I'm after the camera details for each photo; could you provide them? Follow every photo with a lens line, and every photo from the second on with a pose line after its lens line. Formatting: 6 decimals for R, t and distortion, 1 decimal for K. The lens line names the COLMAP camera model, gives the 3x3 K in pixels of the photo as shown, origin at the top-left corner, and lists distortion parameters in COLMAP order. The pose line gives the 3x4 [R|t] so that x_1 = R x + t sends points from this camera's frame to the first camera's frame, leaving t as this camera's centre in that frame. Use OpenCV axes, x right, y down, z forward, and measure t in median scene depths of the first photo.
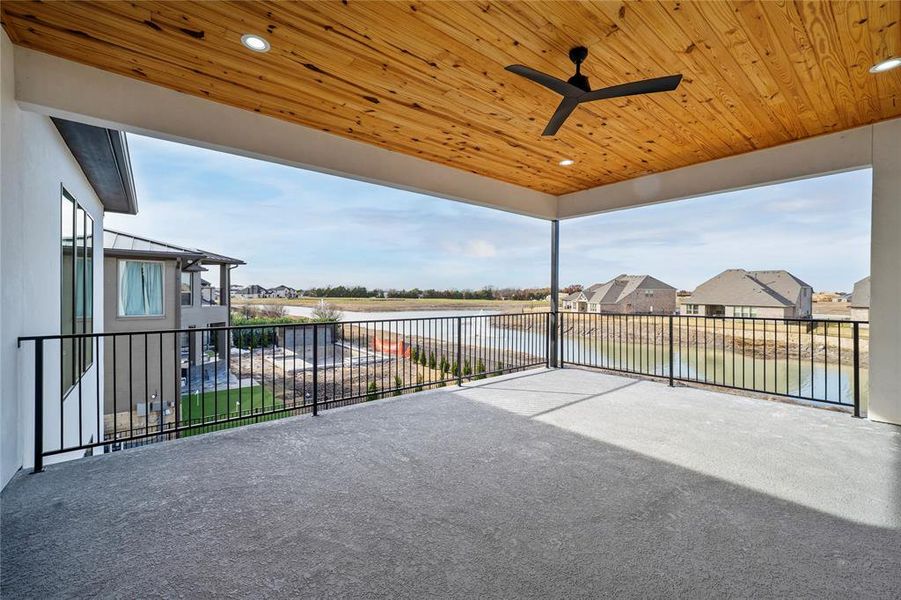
lens RADIAL K [[374.0, 0, 446.0], [0, 374.0, 297.4], [0, 0, 1]] dist [-0.006725, 0.000056]
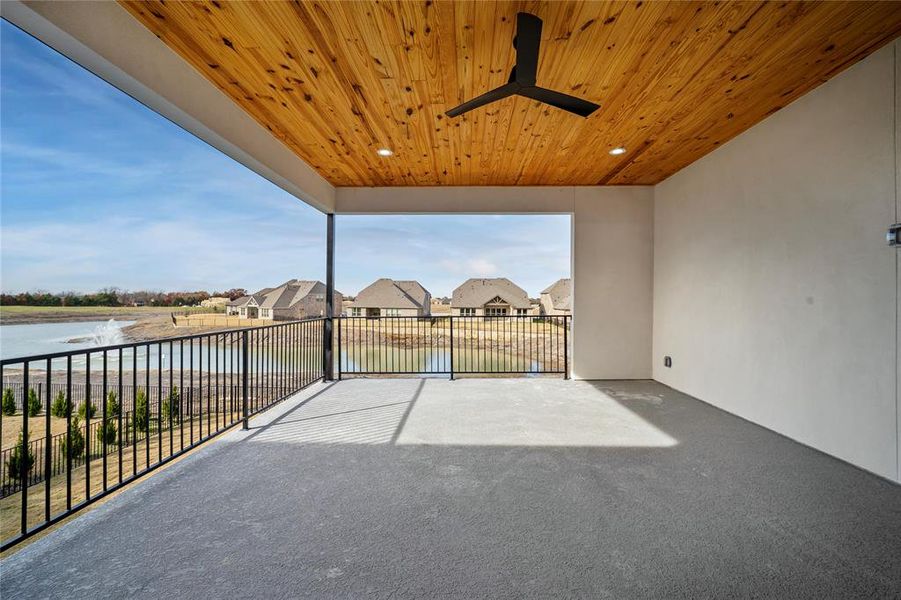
lens RADIAL K [[374.0, 0, 446.0], [0, 374.0, 297.4], [0, 0, 1]] dist [-0.006725, 0.000056]
pose [[0.651278, 0.002866, 0.758833, -0.218458], [0.006996, 0.999928, -0.009781, 0.002787], [-0.758807, 0.011679, 0.651211, 0.237544]]
